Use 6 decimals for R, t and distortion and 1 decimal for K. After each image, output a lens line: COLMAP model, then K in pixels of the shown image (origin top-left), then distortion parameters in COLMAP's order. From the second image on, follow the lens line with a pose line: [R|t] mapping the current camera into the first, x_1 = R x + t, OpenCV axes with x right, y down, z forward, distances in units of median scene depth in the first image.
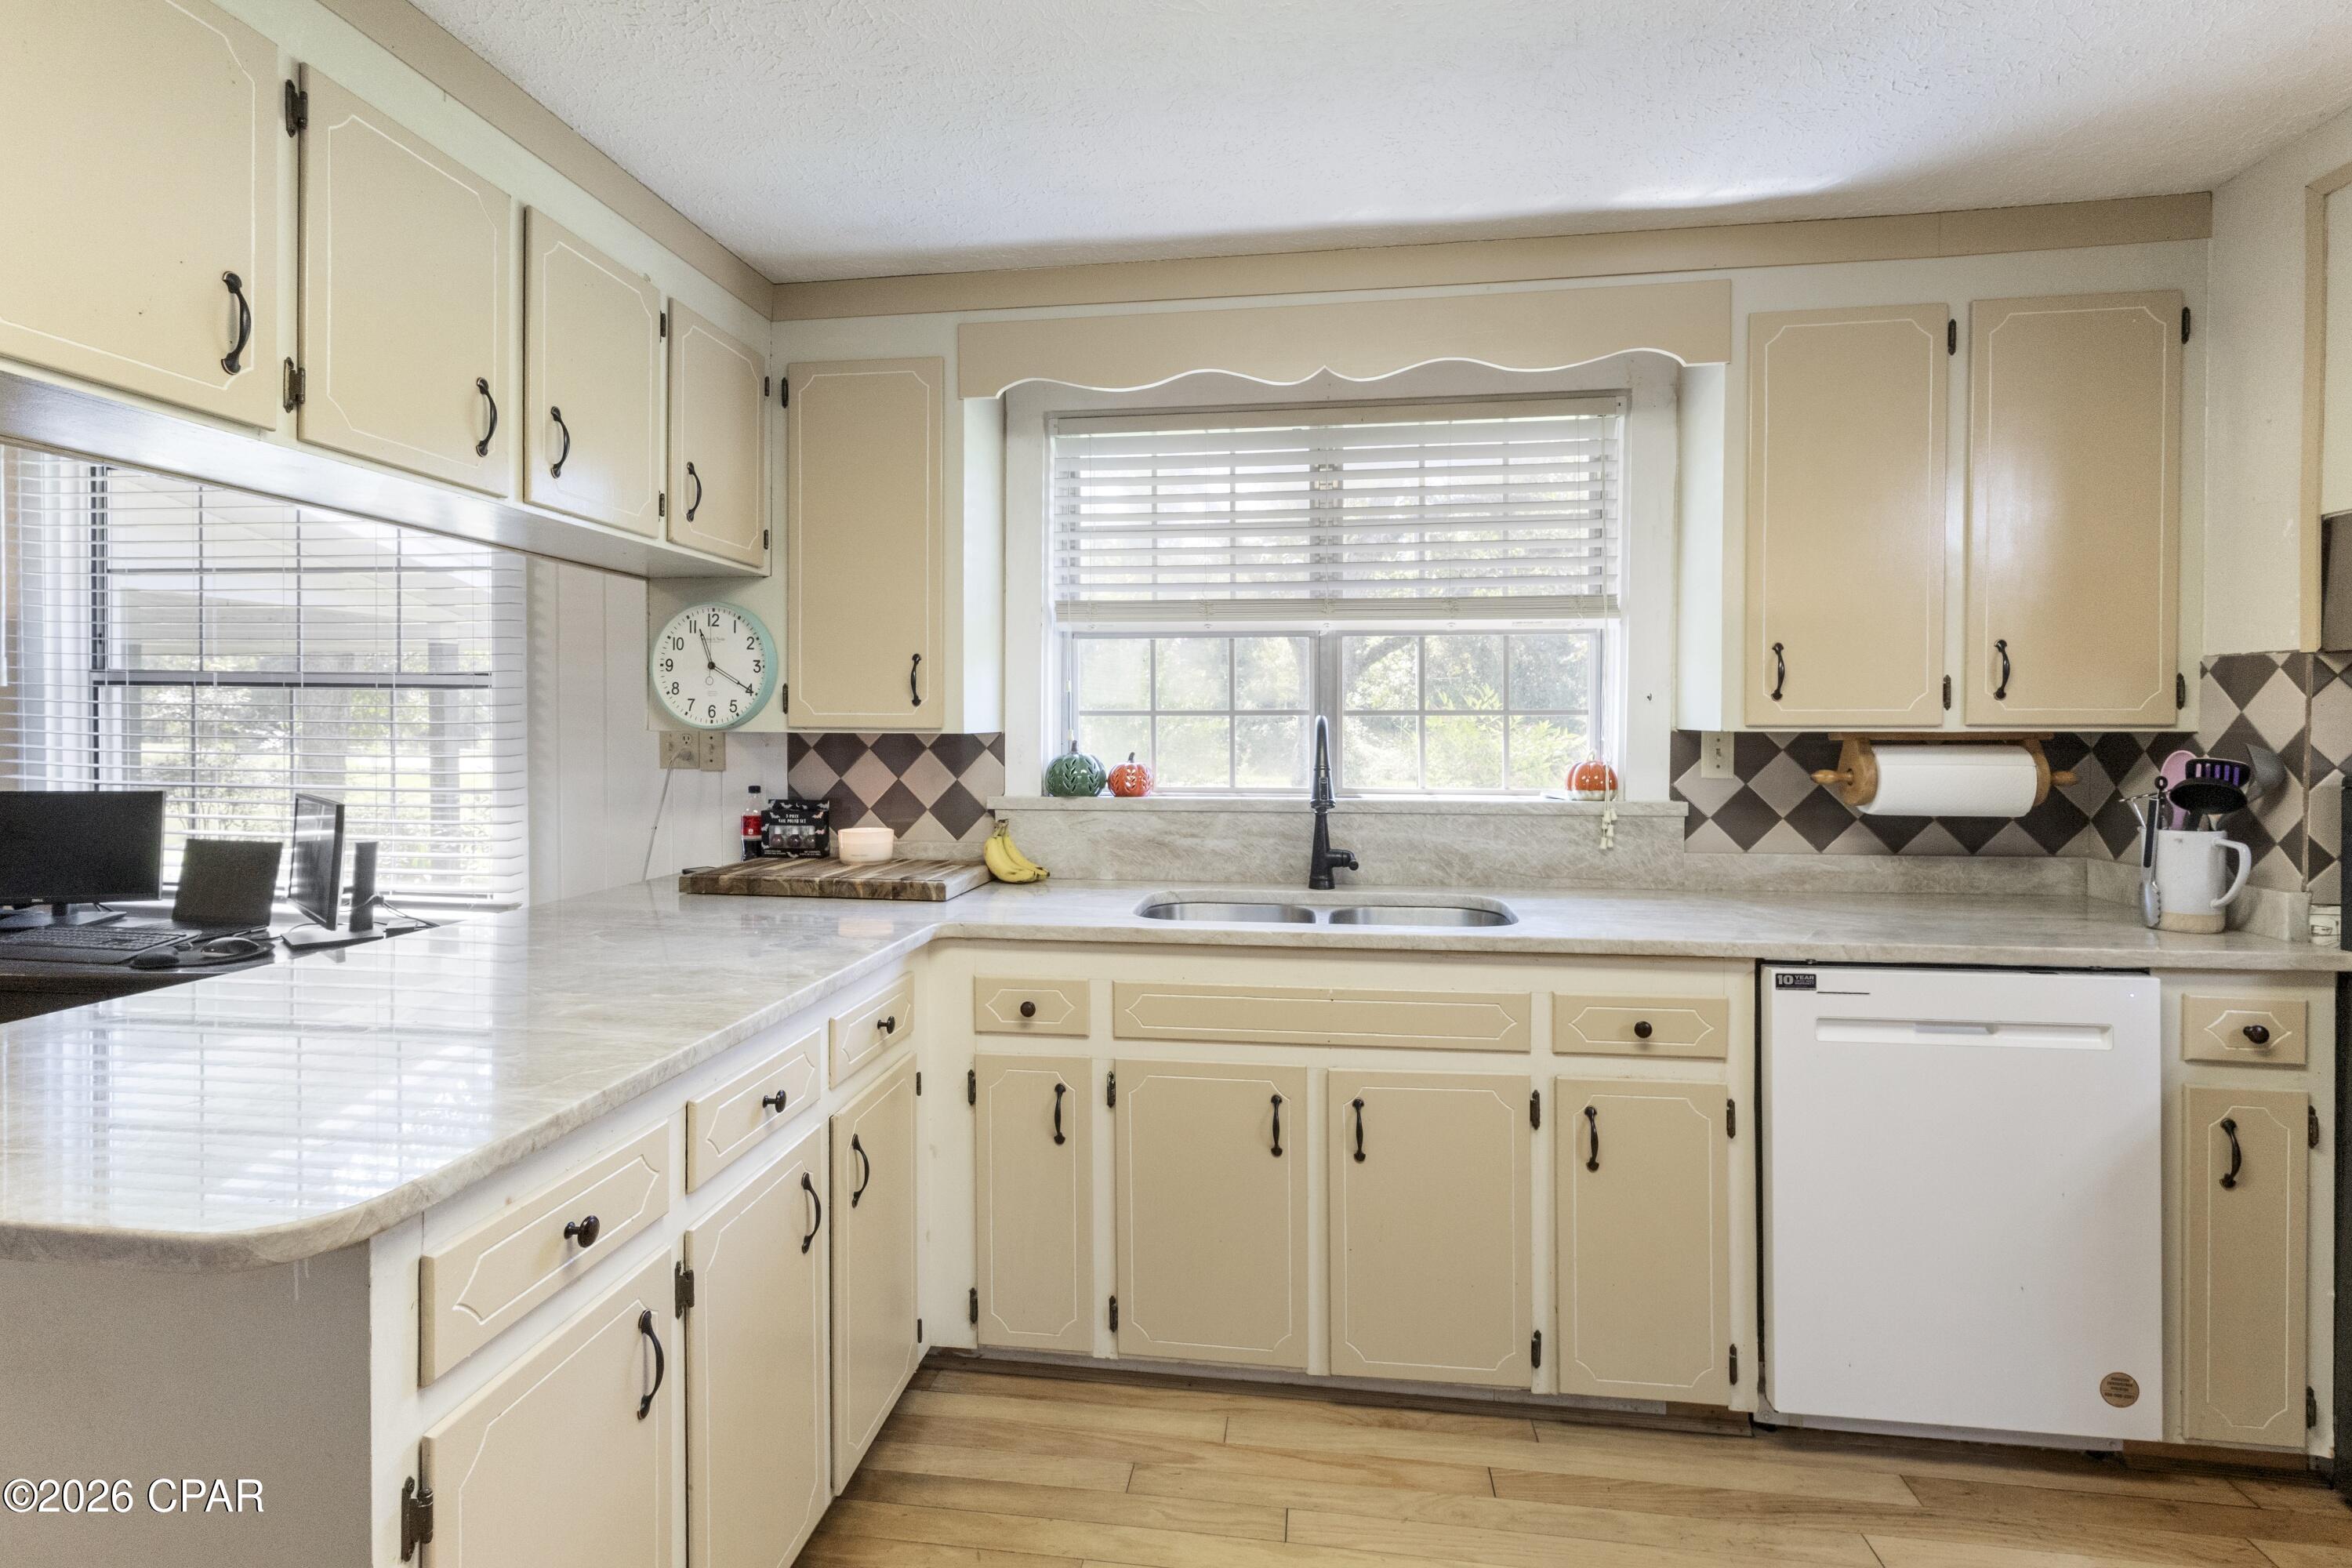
lens RADIAL K [[1064.4, 0, 1173.2], [0, 1064.4, 768.1], [0, 0, 1]] dist [-0.020455, 0.000733]
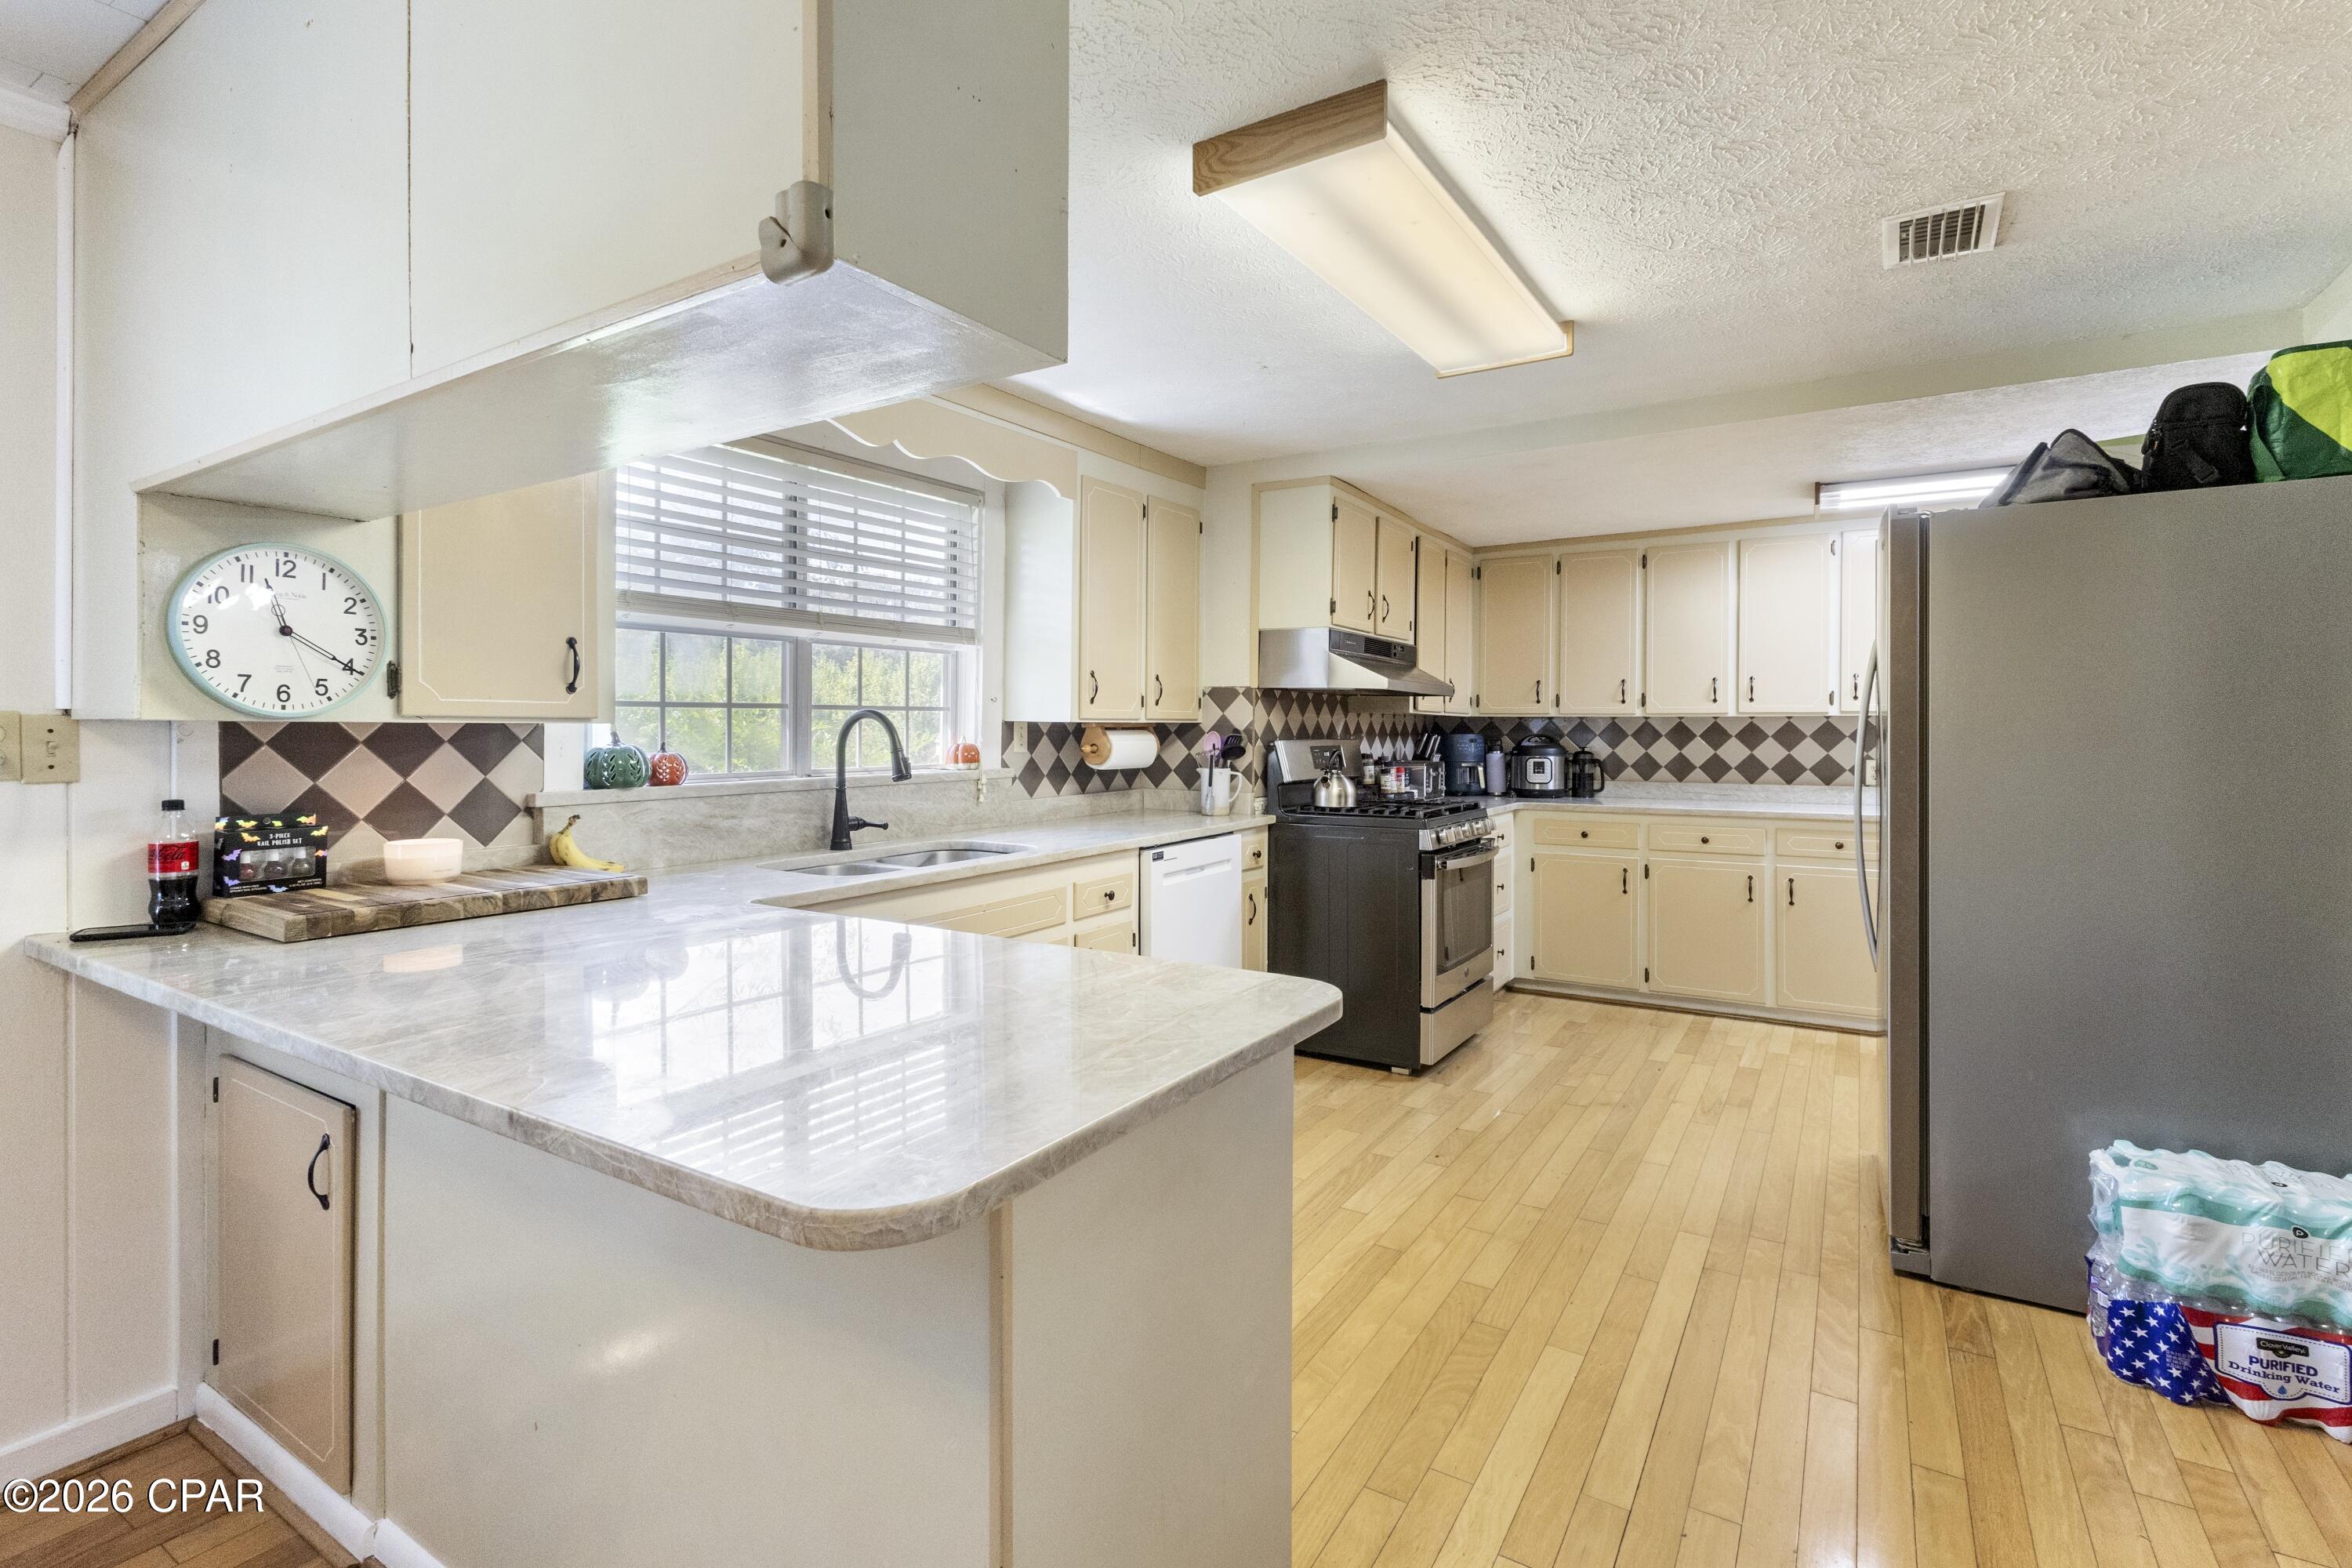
lens RADIAL K [[1091.2, 0, 1173.8], [0, 1091.2, 757.9], [0, 0, 1]] dist [0.000777, 0.000995]
pose [[0.408482, -0.028683, 0.912316, -0.854607], [0.029364, 0.999402, 0.018274, -0.004691], [-0.912294, 0.019325, 0.409080, 0.131687]]
